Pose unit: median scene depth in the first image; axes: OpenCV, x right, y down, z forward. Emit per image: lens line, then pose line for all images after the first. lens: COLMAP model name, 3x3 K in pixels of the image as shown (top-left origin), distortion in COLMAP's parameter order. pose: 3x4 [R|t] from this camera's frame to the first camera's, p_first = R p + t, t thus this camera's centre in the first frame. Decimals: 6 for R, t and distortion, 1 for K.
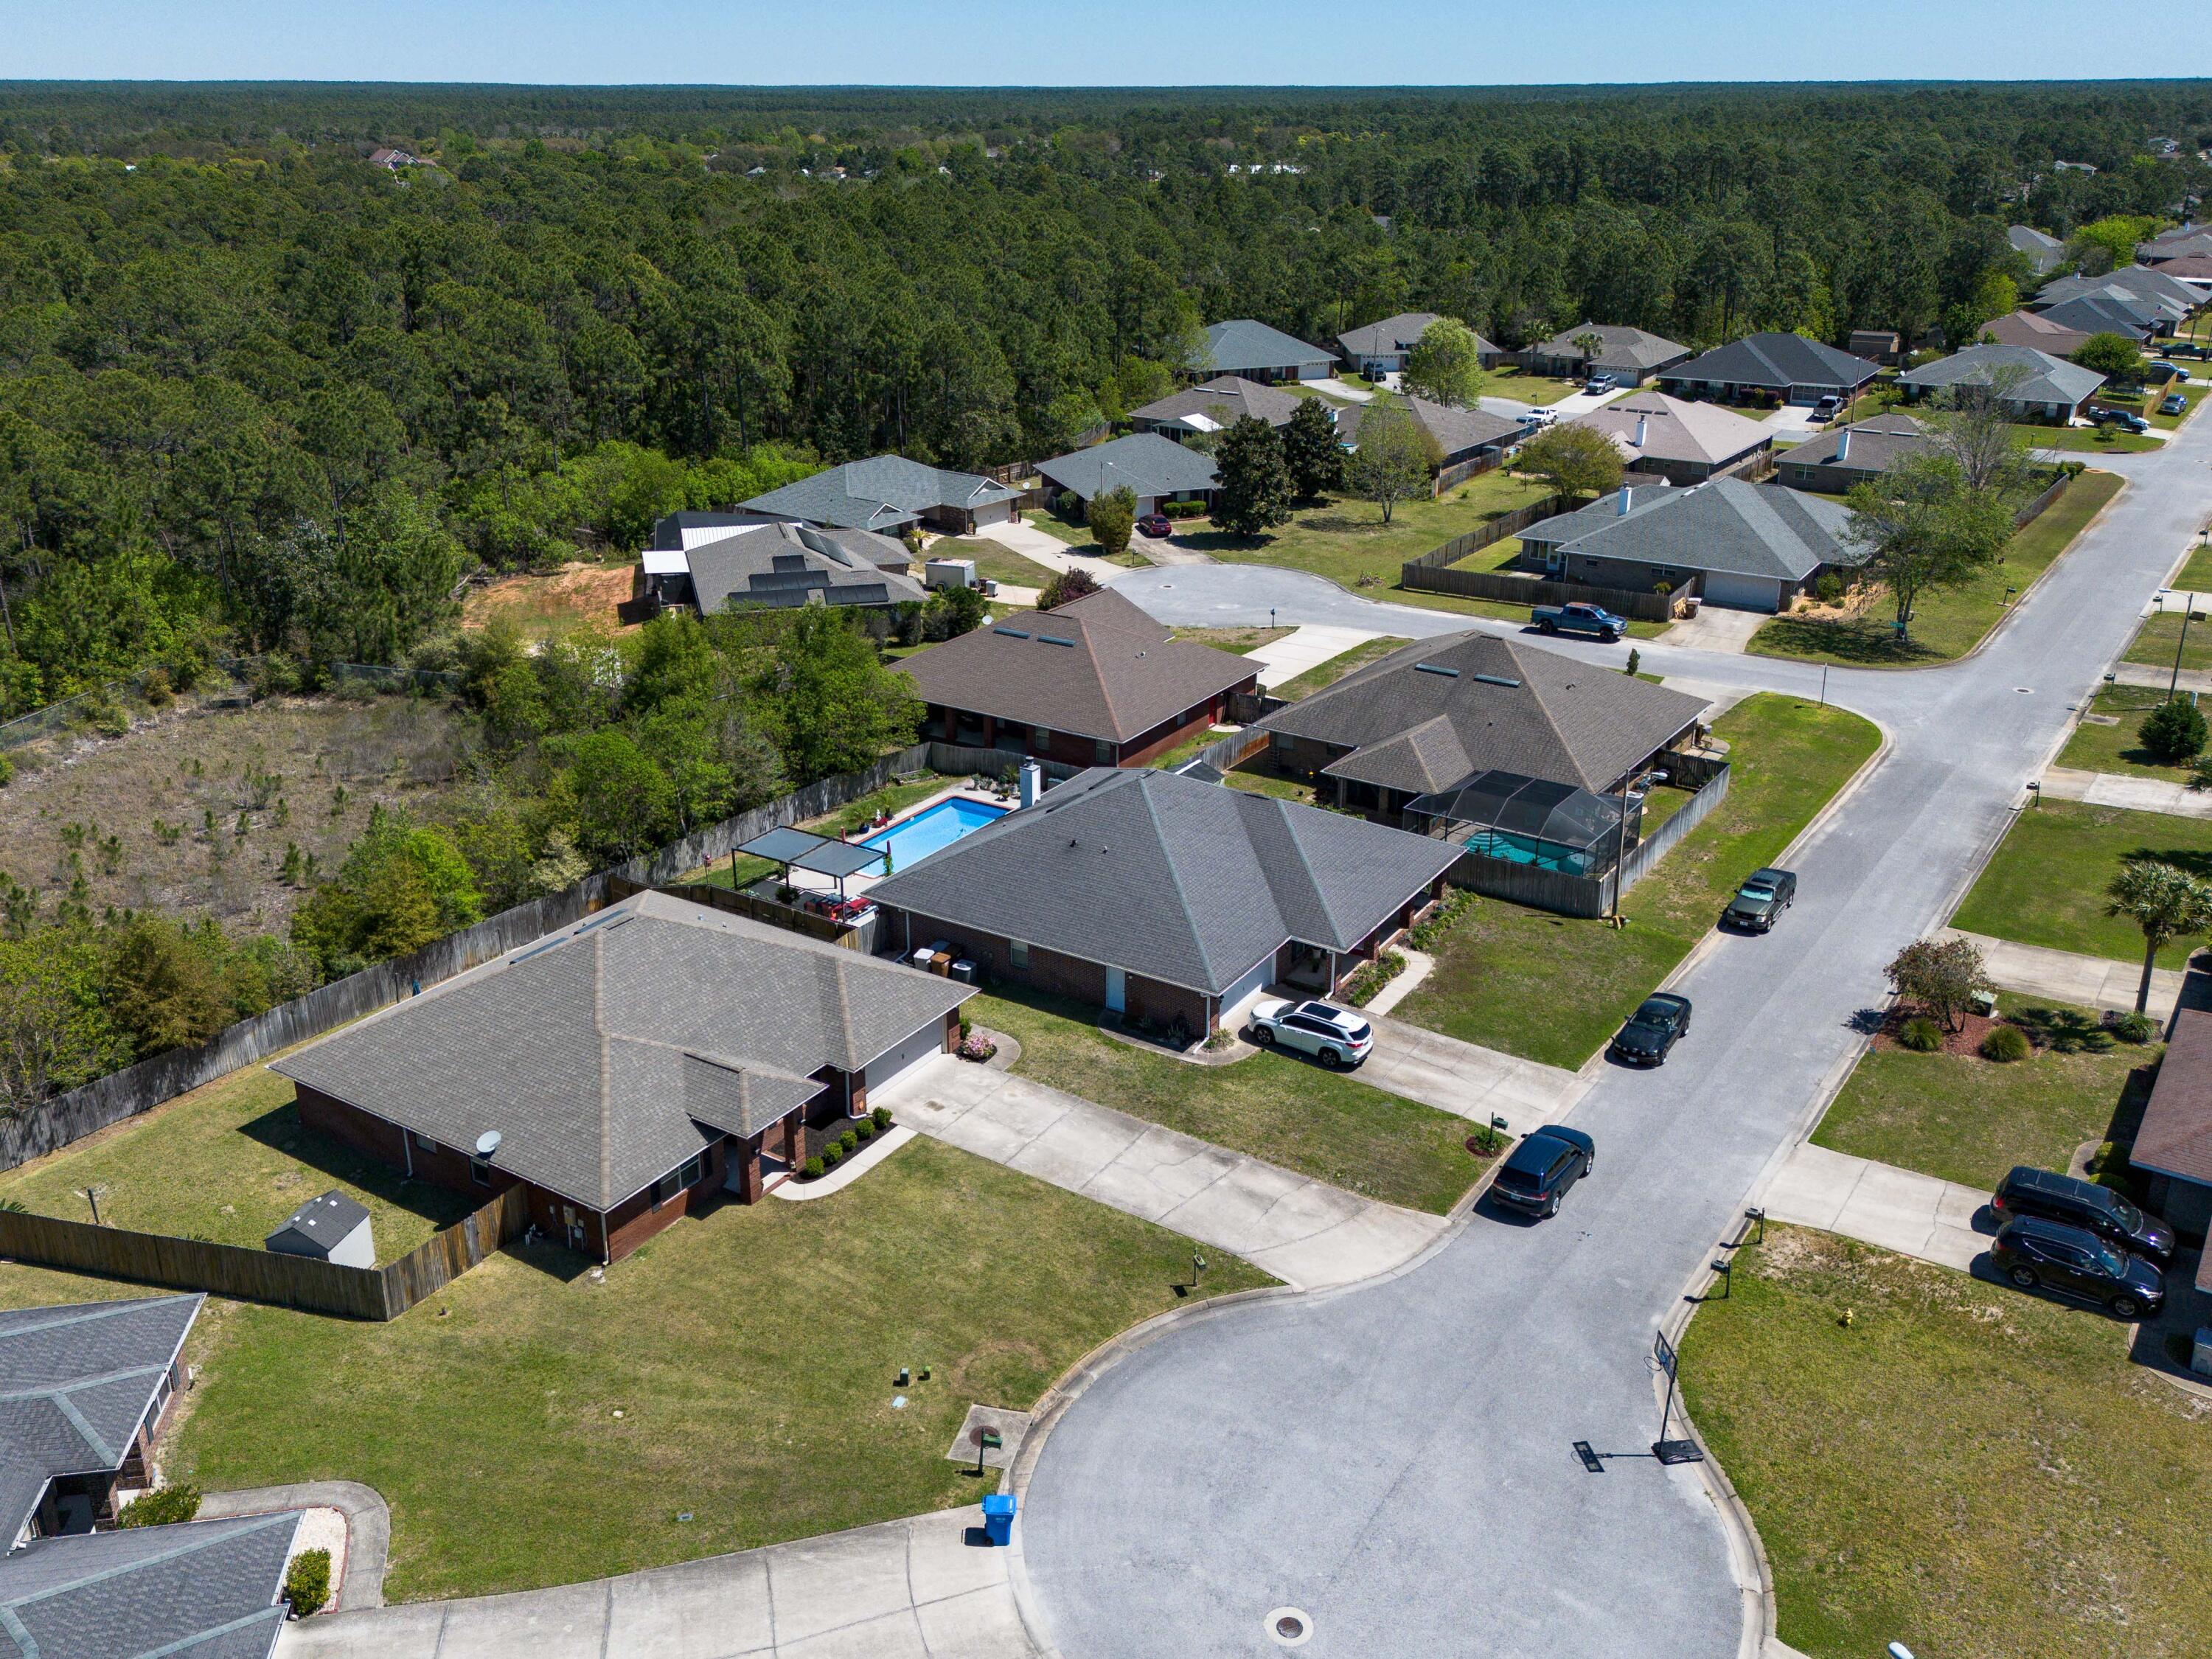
lens RADIAL K [[1802.6, 0, 1082.4], [0, 1802.6, 835.6], [0, 0, 1]] dist [0.111317, -0.156838]
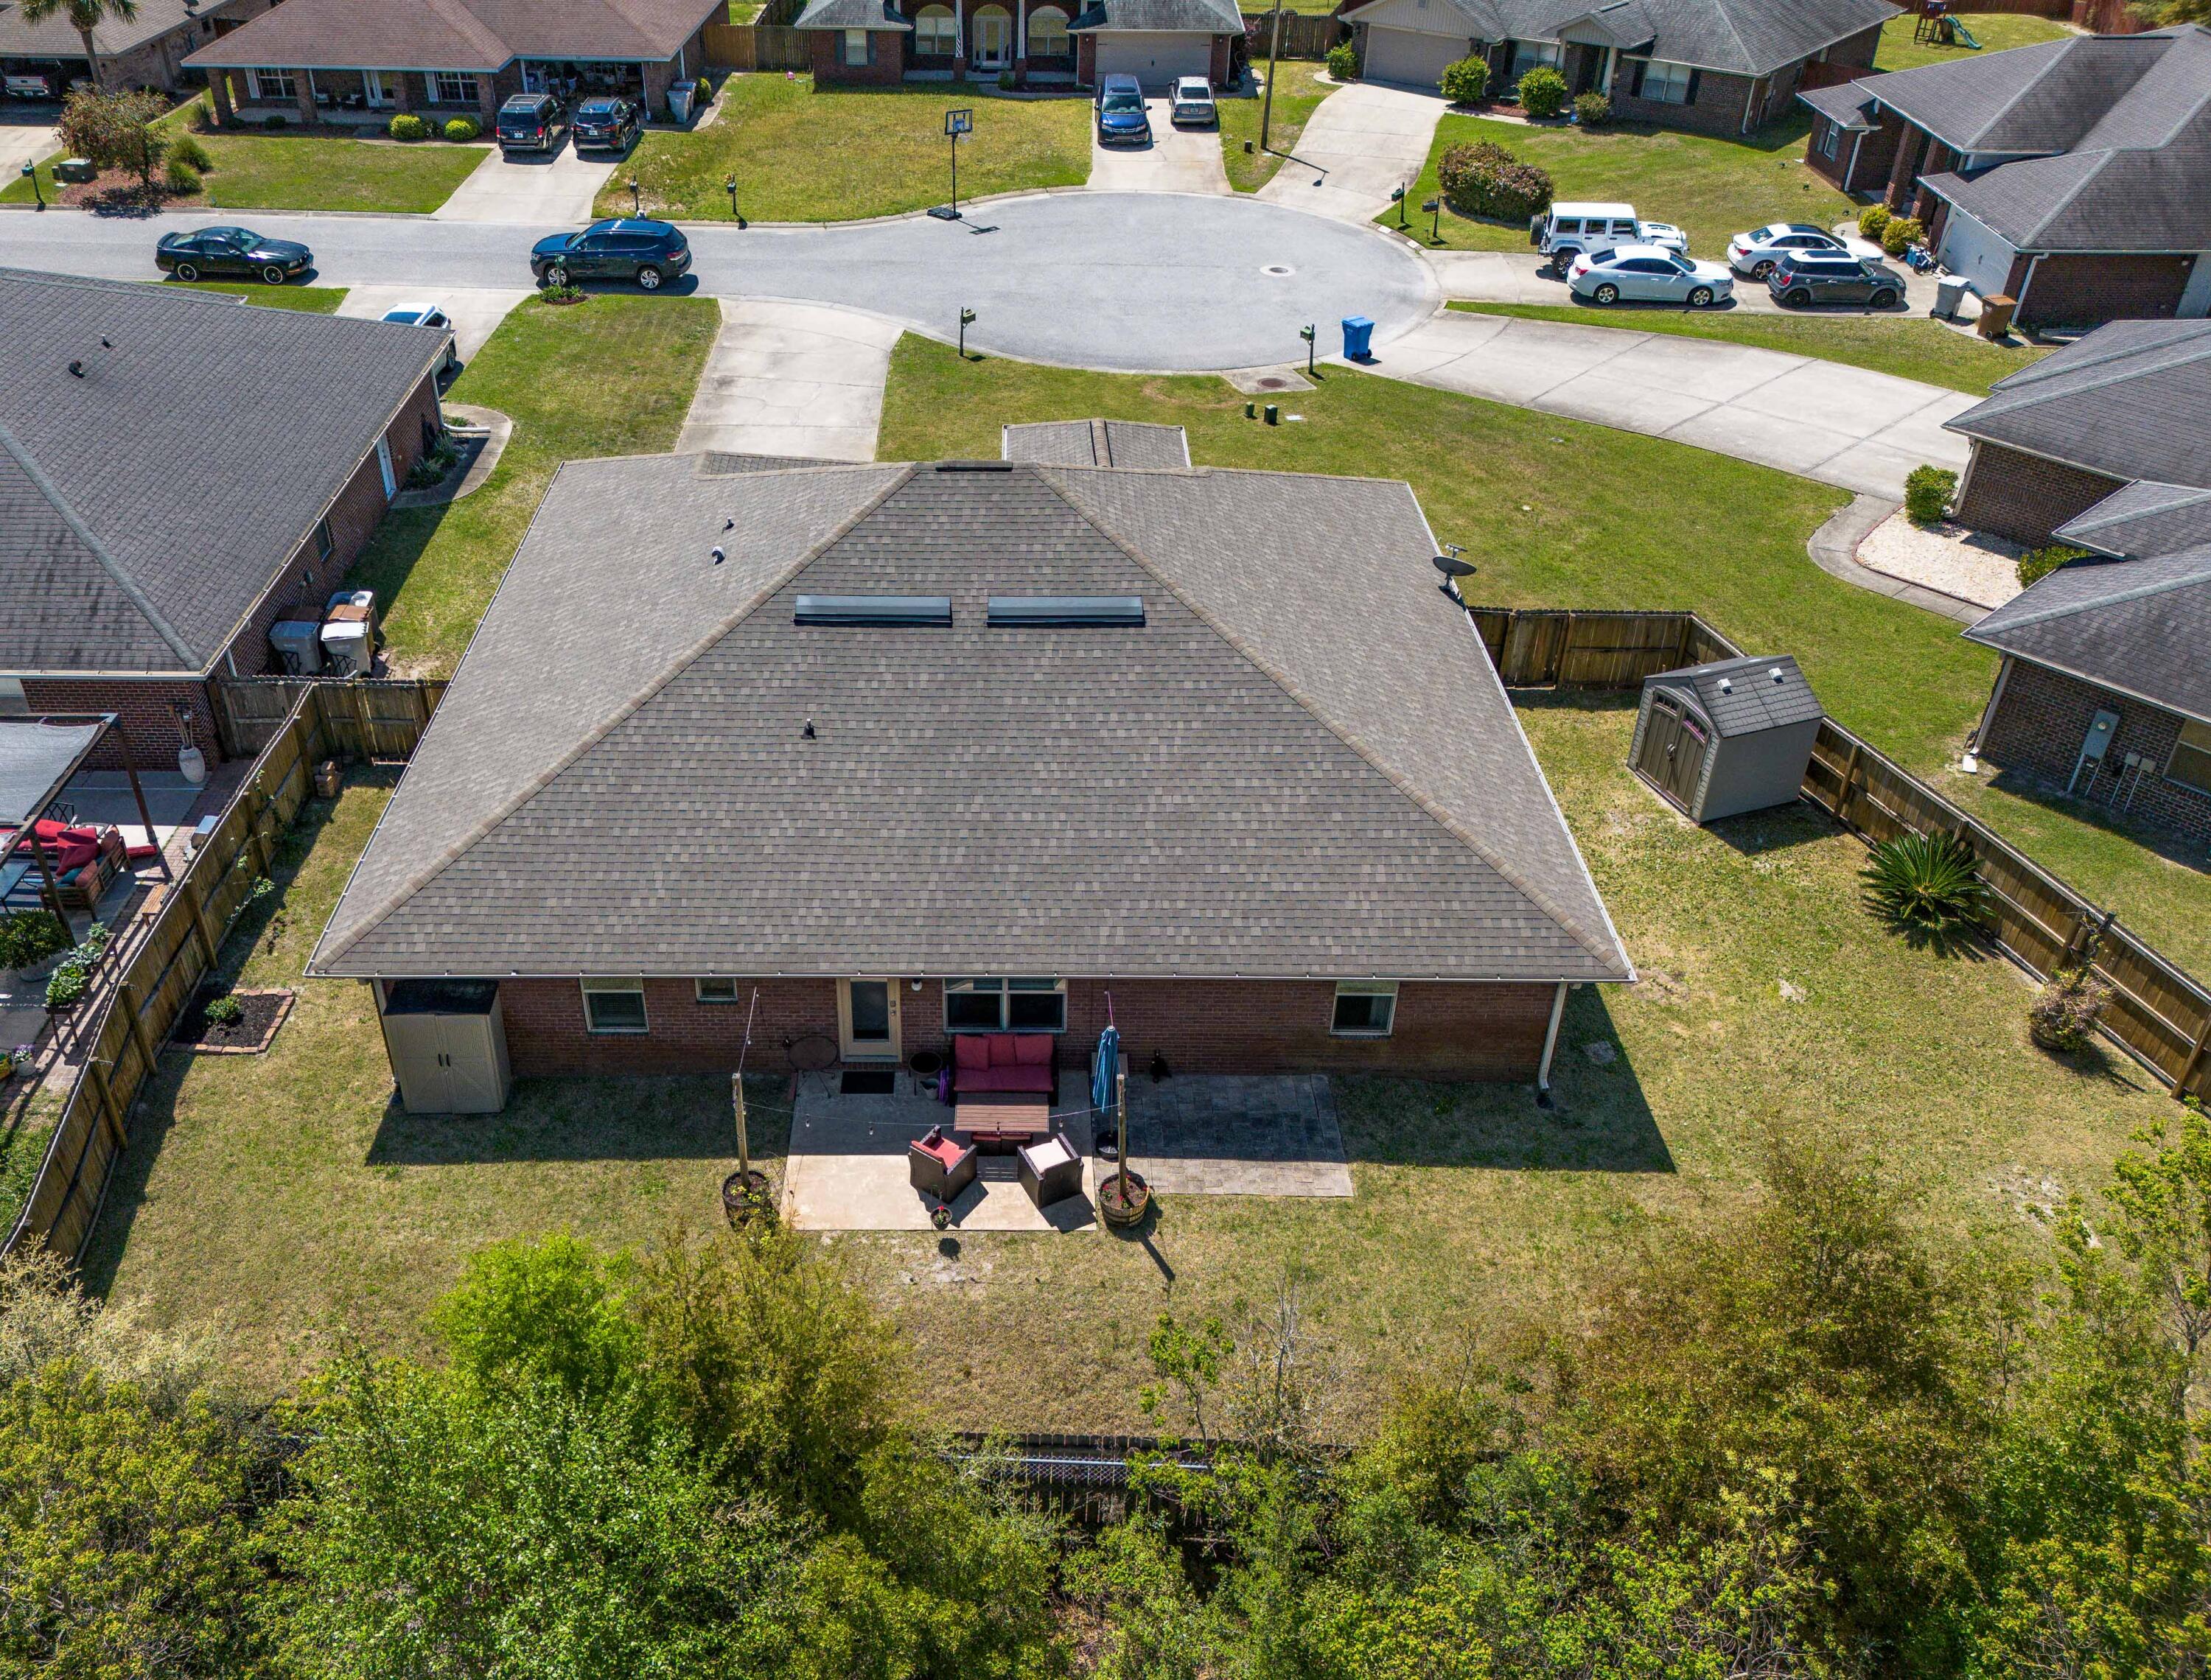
lens RADIAL K [[1787.3, 0, 985.0], [0, 1787.3, 834.3], [0, 0, 1]] dist [0.067066, -0.076650]
pose [[-0.538199, -0.477250, 0.694676, -0.598703], [0.319176, 0.647429, 0.692071, -0.194659], [-0.780044, 0.594196, -0.196119, 1.118380]]
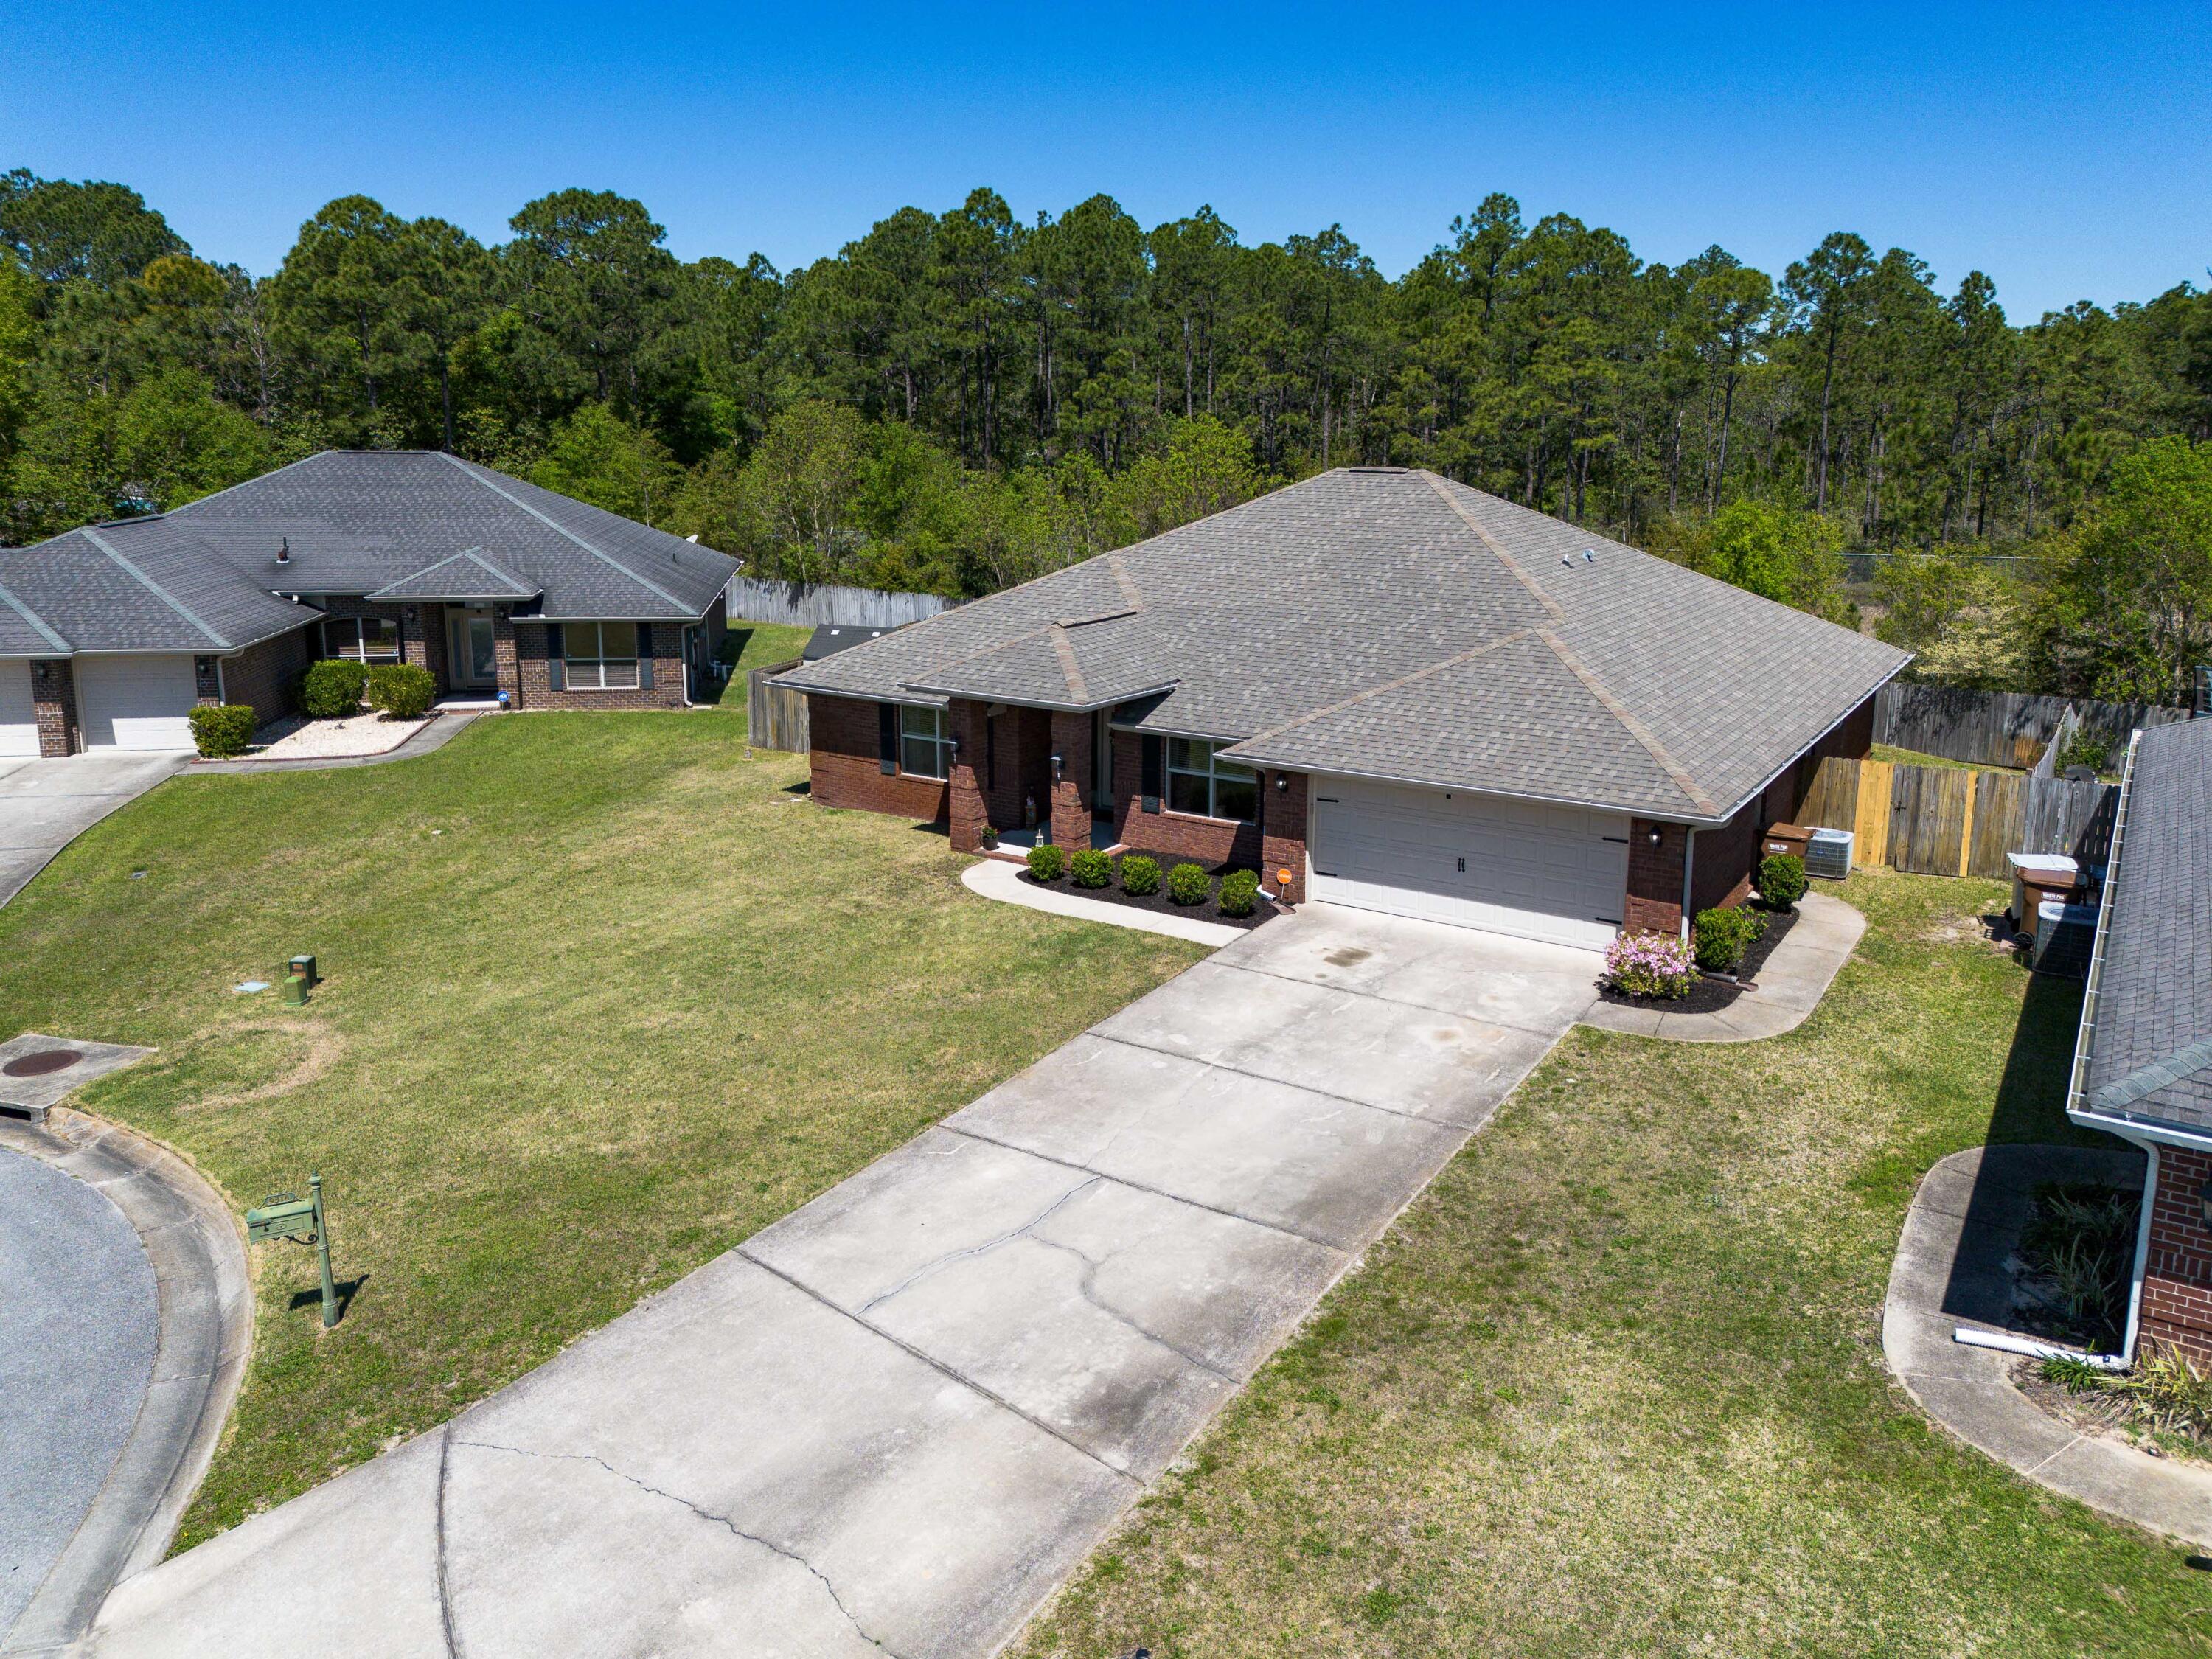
lens RADIAL K [[1613.2, 0, 1107.0], [0, 1613.2, 749.6], [0, 0, 1]] dist [0.089545, -0.105465]
pose [[-0.000152, 0.209341, -0.977843, 0.249123], [-0.382943, 0.903291, 0.193441, 0.060365], [0.923772, 0.374487, 0.080029, 0.896837]]
